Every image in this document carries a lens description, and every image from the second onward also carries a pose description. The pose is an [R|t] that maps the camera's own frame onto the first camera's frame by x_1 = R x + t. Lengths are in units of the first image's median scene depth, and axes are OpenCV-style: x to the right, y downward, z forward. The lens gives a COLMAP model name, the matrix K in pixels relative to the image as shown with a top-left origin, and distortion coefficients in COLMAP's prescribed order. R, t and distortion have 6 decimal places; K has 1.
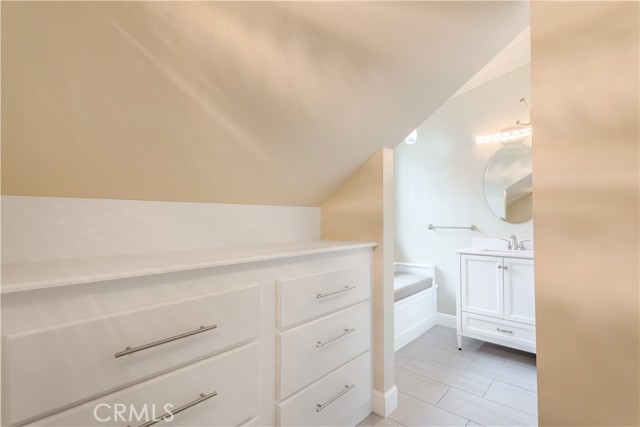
lens RADIAL K [[309.9, 0, 317.0], [0, 309.9, 215.2], [0, 0, 1]] dist [0.001837, -0.000031]
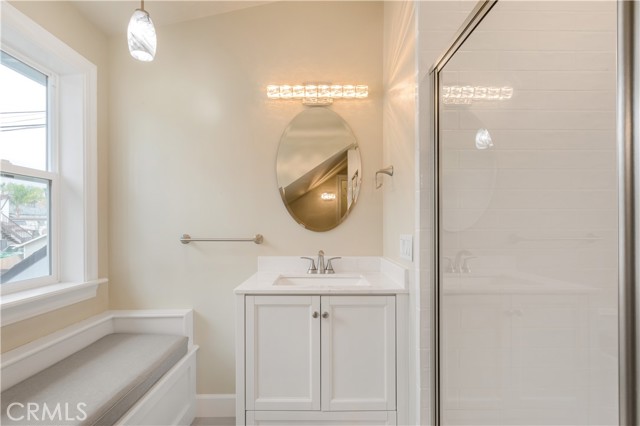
lens RADIAL K [[309.9, 0, 317.2], [0, 309.9, 219.3], [0, 0, 1]] dist [0.001837, -0.000031]
pose [[0.742363, 0.012728, 0.669876, 0.200162], [-0.008469, 0.999918, -0.009613, 0.007259], [-0.669944, 0.001463, 0.742410, 0.515039]]
